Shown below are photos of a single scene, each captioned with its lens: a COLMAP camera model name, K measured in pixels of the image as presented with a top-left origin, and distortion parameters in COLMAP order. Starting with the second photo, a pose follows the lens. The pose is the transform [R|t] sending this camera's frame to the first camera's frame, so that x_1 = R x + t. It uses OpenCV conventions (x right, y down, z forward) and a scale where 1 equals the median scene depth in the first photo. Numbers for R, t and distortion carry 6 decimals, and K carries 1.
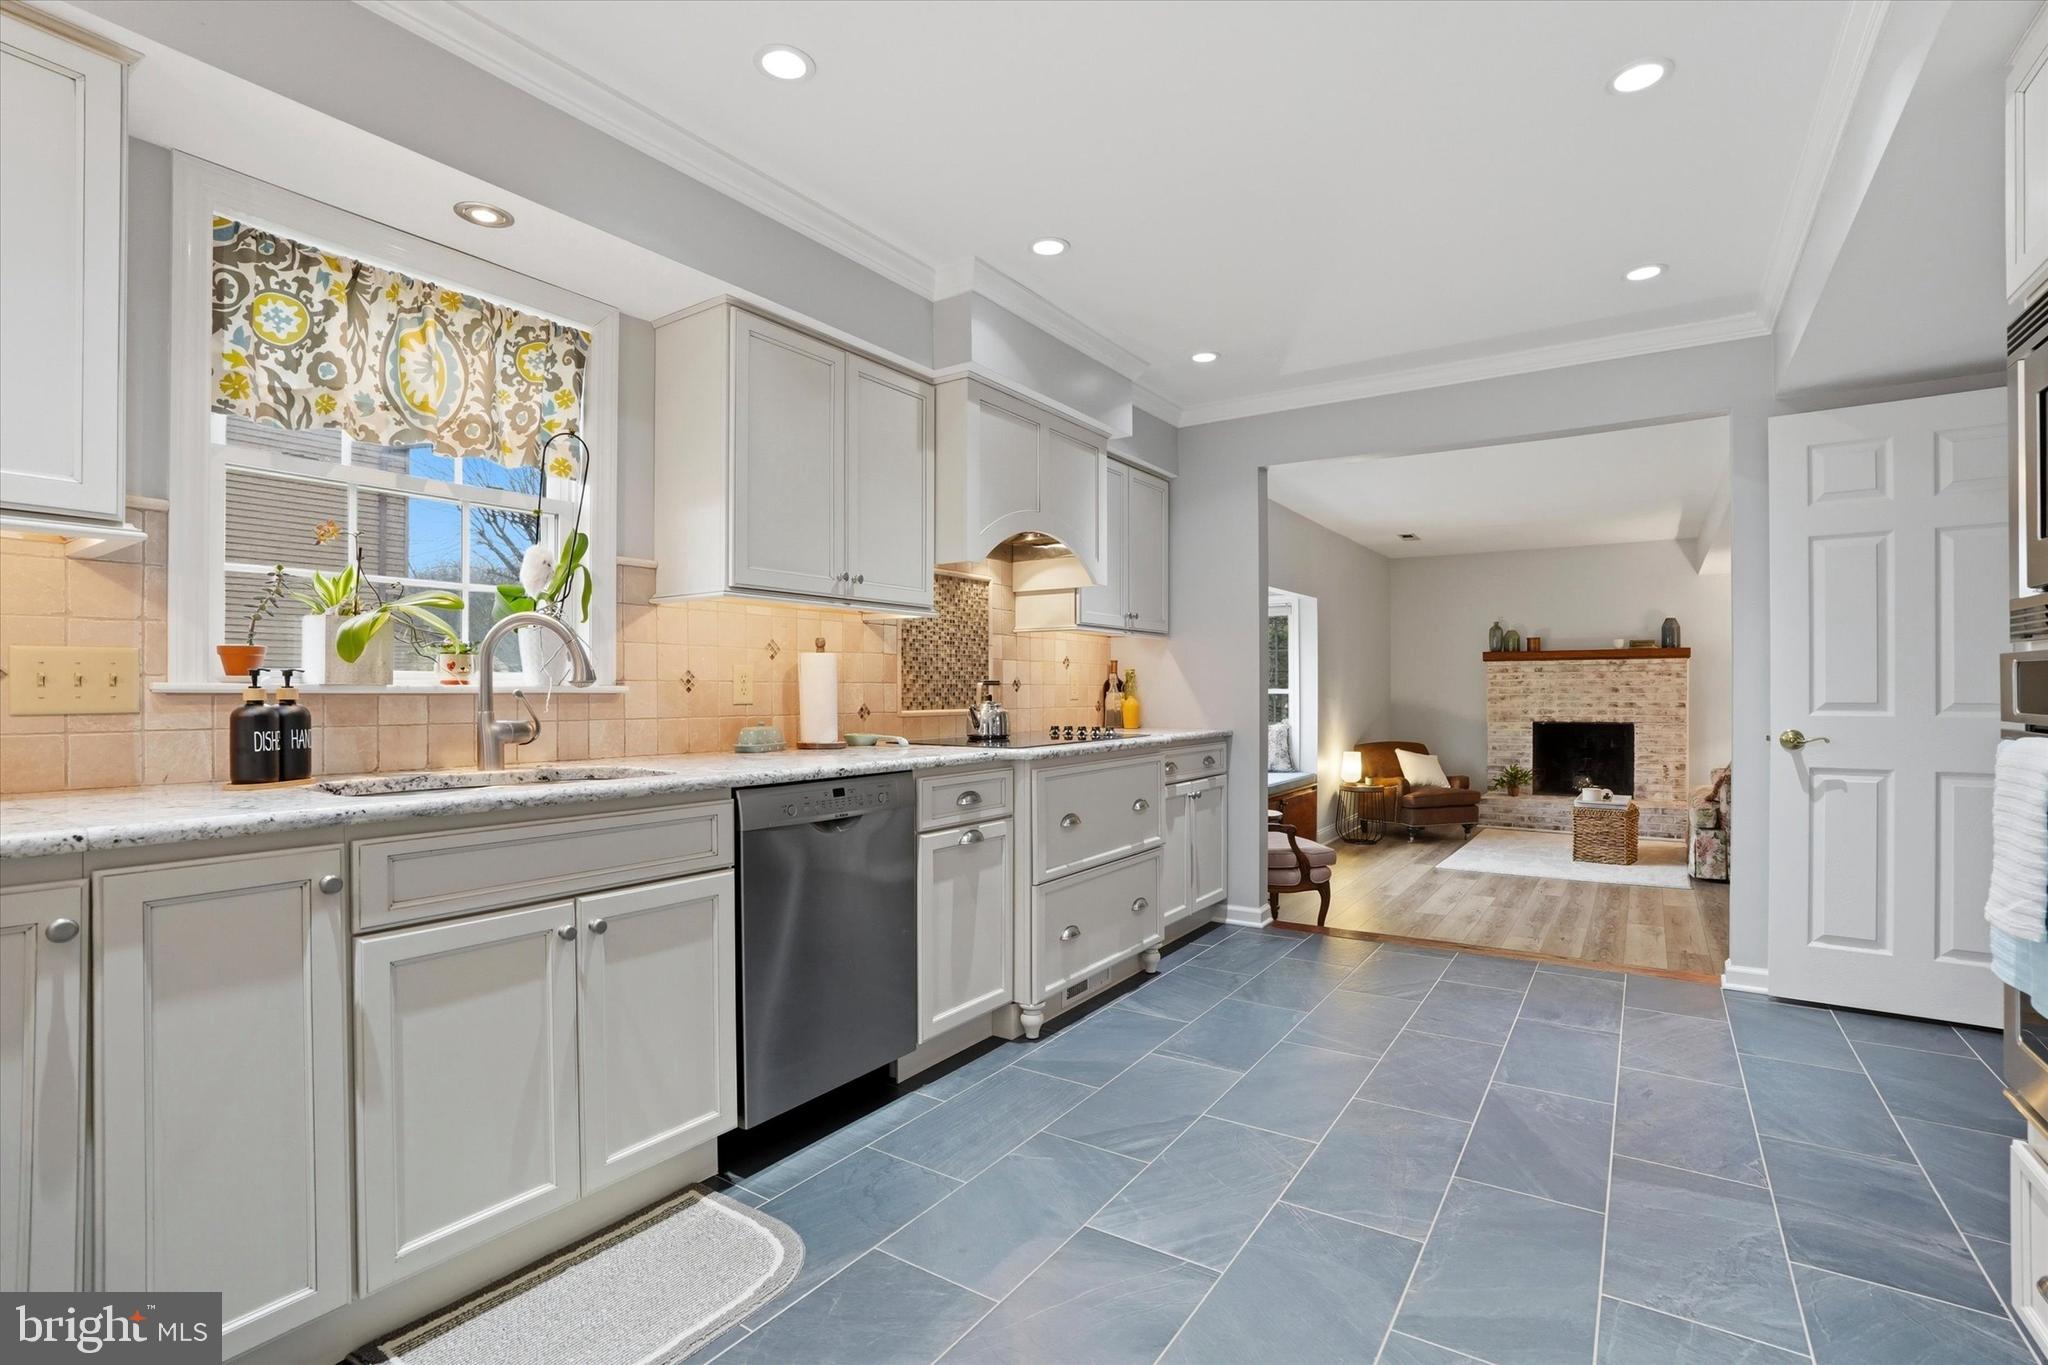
lens RADIAL K [[955.2, 0, 1018.2], [0, 955.2, 694.1], [0, 0, 1]] dist [-0.066435, 0.021196]
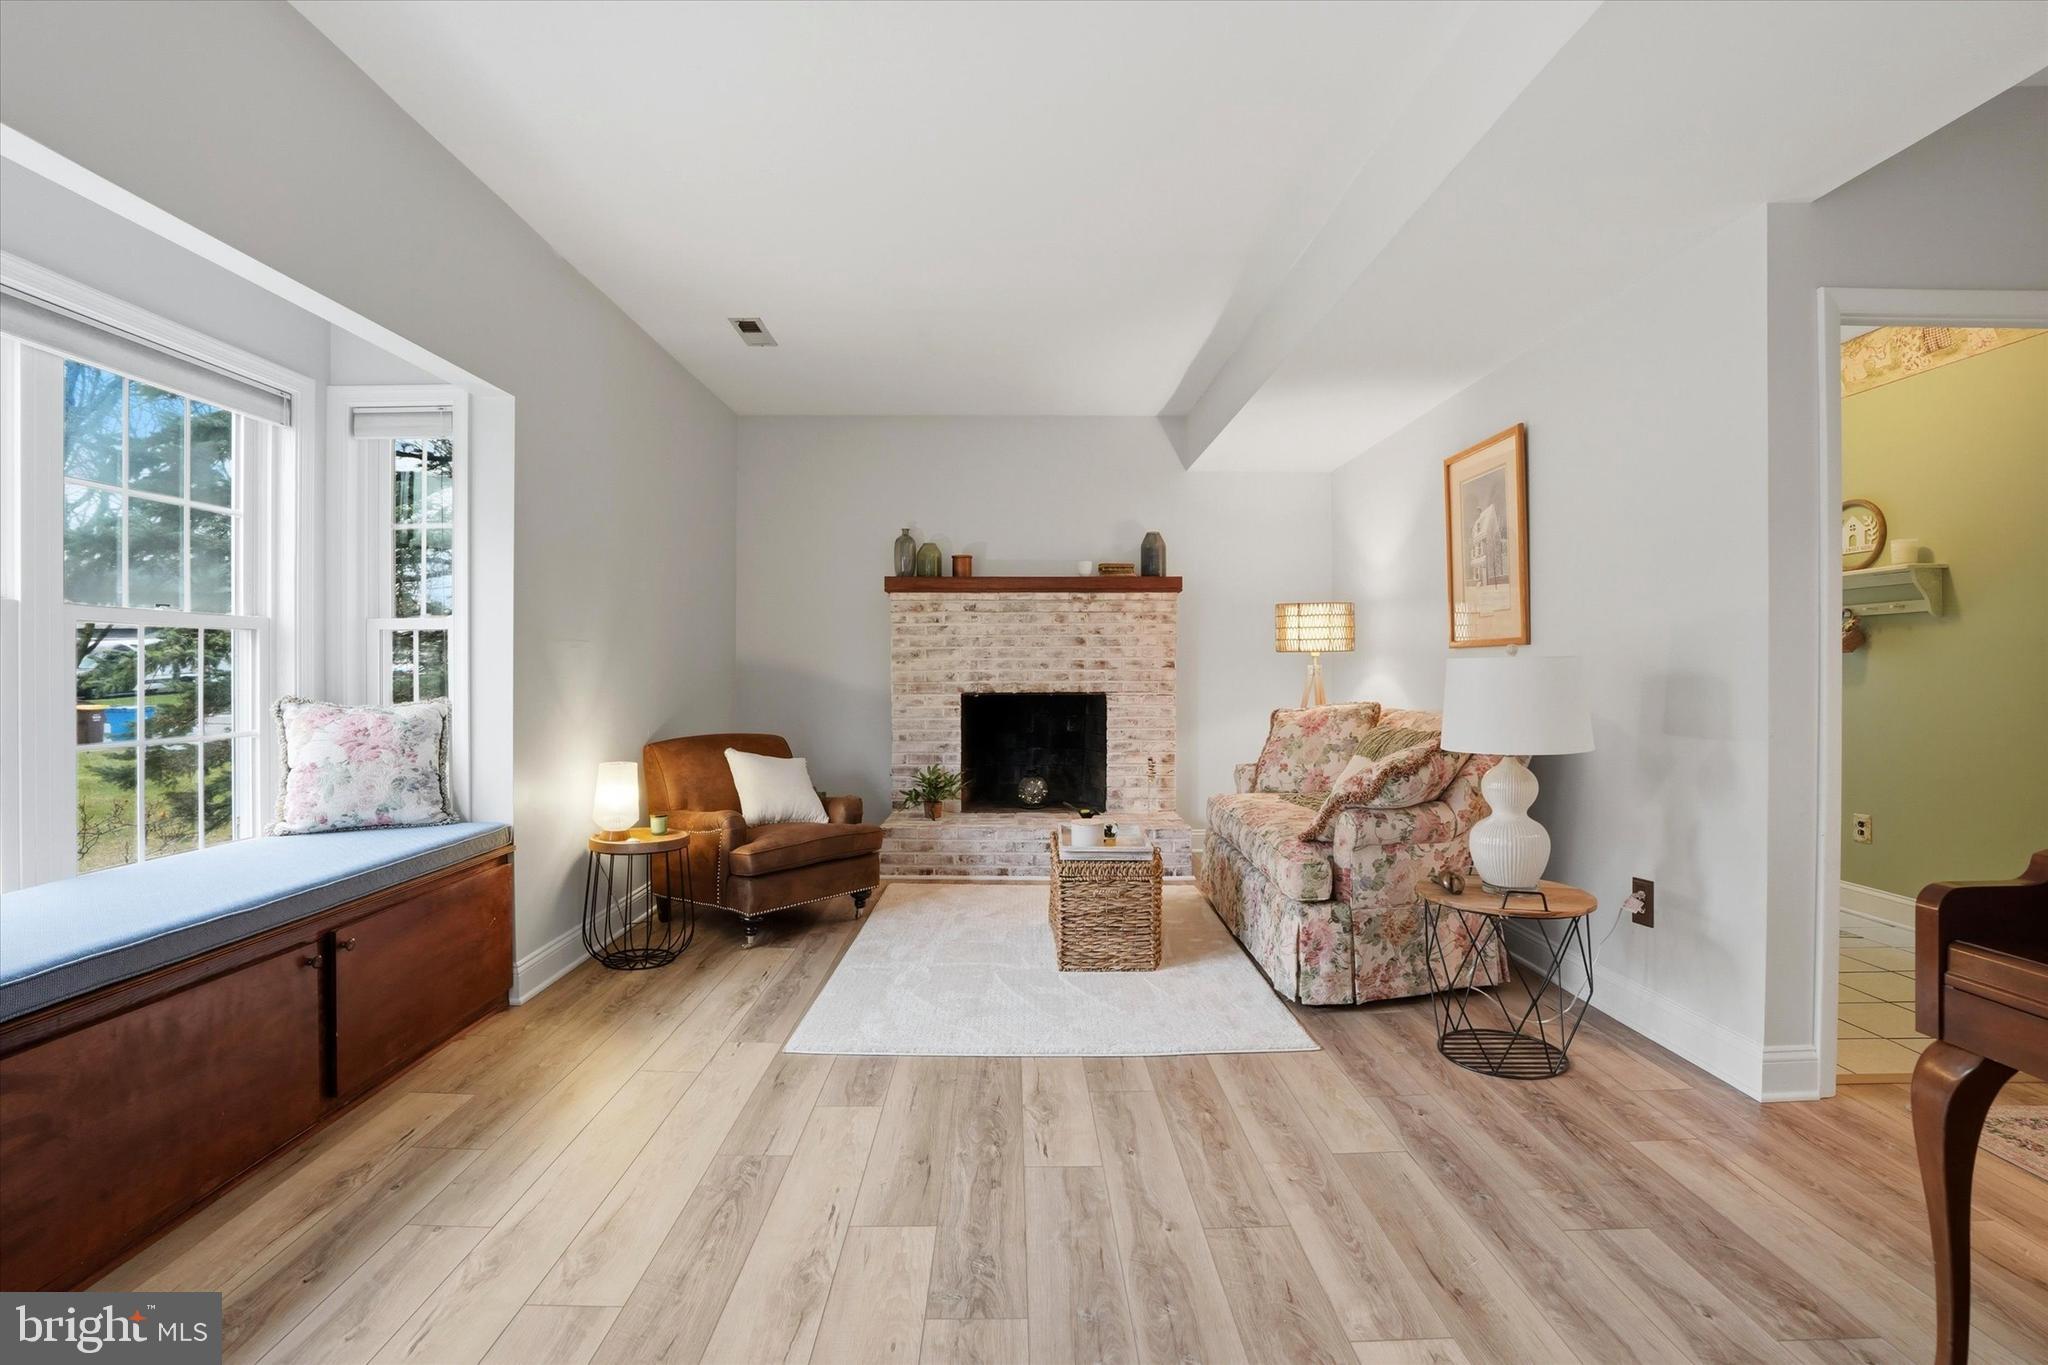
lens RADIAL K [[955.2, 0, 1024.4], [0, 955.2, 667.8], [0, 0, 1]] dist [-0.066435, 0.021196]
pose [[0.820017, 0.002275, 0.572335, 0.282489], [0.000350, 0.999990, -0.004477, 0.019776], [-0.572340, 0.003872, 0.820008, 0.581082]]
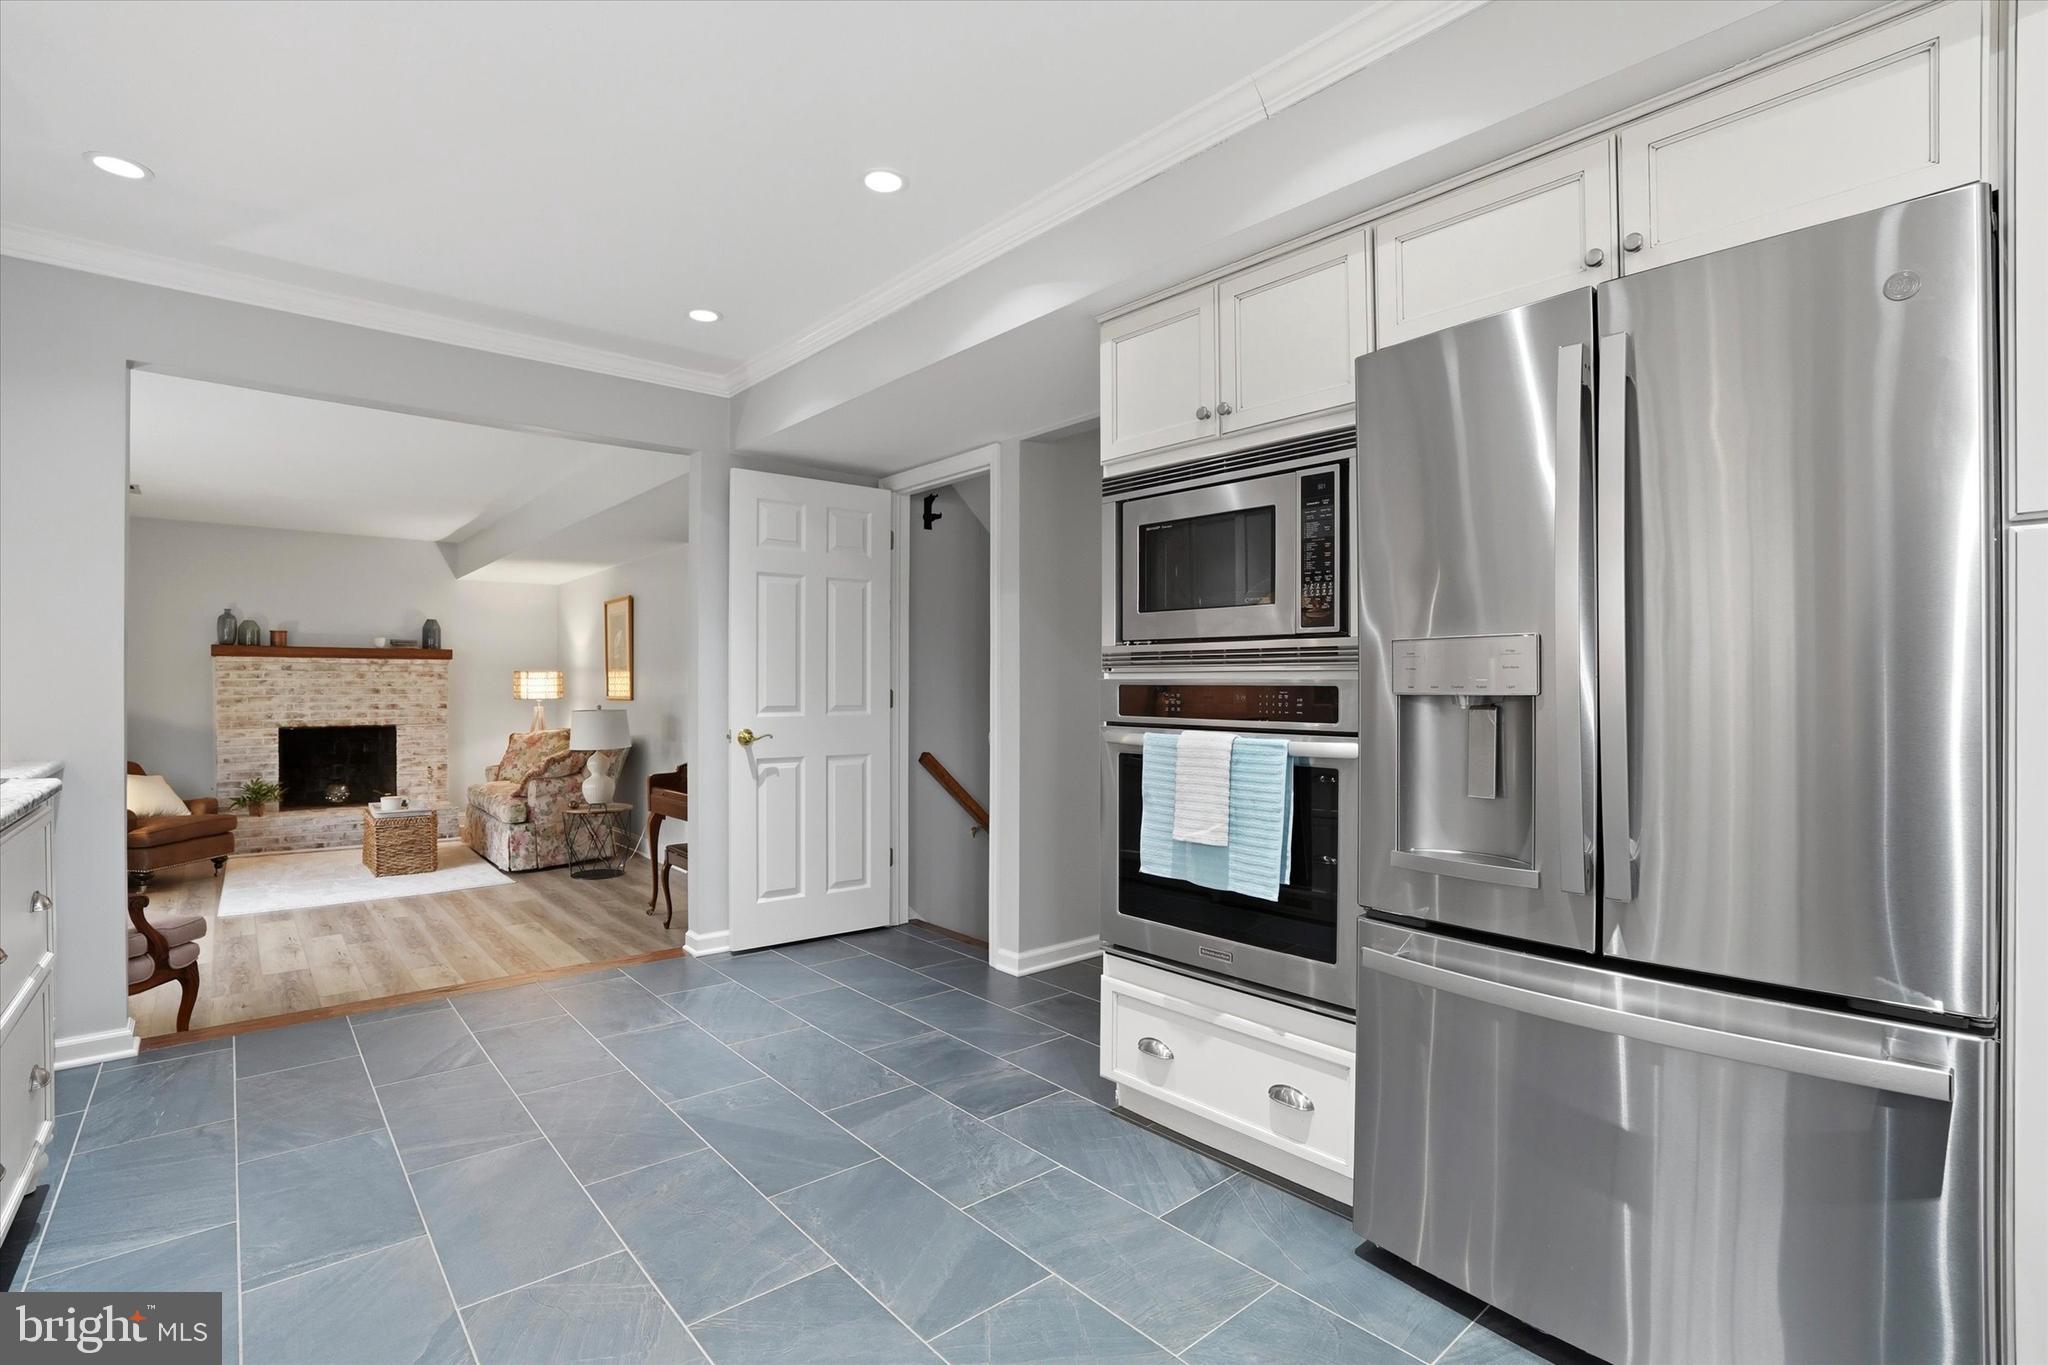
lens RADIAL K [[955.2, 0, 1030.3], [0, 955.2, 689.9], [0, 0, 1]] dist [-0.066435, 0.021196]
pose [[0.253011, -0.000002, 0.967463, -0.122357], [0.001080, 0.999999, -0.000281, -0.005151], [-0.967463, 0.001116, 0.253010, 0.141273]]
